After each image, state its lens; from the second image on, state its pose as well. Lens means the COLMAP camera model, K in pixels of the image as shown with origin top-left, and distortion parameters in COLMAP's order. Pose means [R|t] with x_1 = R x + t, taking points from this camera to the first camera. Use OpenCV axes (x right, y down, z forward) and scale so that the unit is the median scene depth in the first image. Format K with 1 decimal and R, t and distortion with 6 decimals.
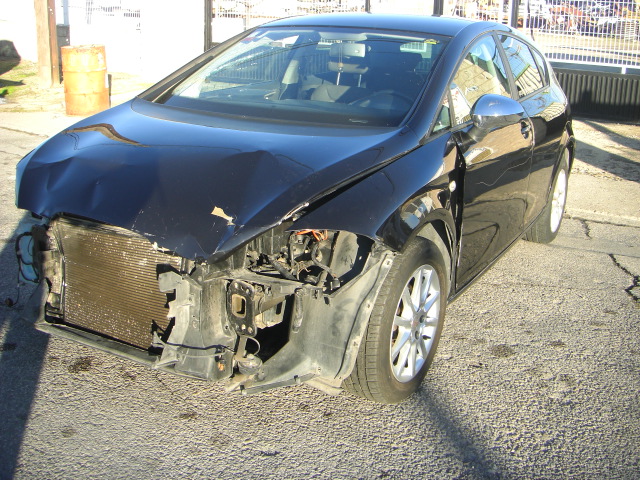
lens RADIAL K [[714.8, 0, 320.0], [0, 714.8, 240.0], [0, 0, 1]] dist [-0.176638, 0.021794]
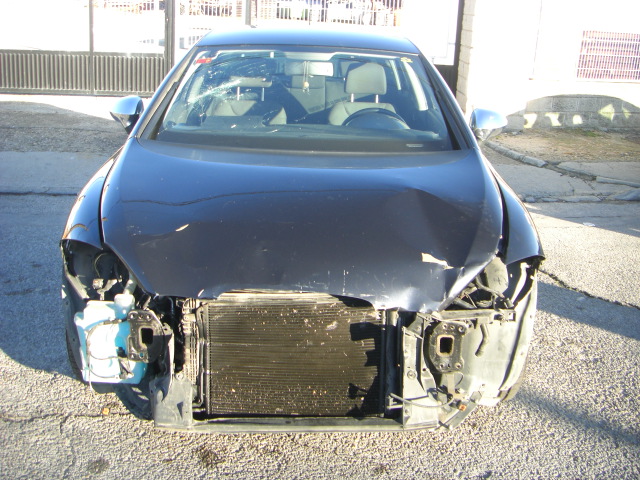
lens RADIAL K [[714.8, 0, 320.0], [0, 714.8, 240.0], [0, 0, 1]] dist [-0.176638, 0.021794]
pose [[0.865099, -0.165311, 0.473578, -0.676740], [0.154677, 0.986040, 0.061643, -0.136276], [-0.477158, 0.019925, 0.878592, 0.187783]]
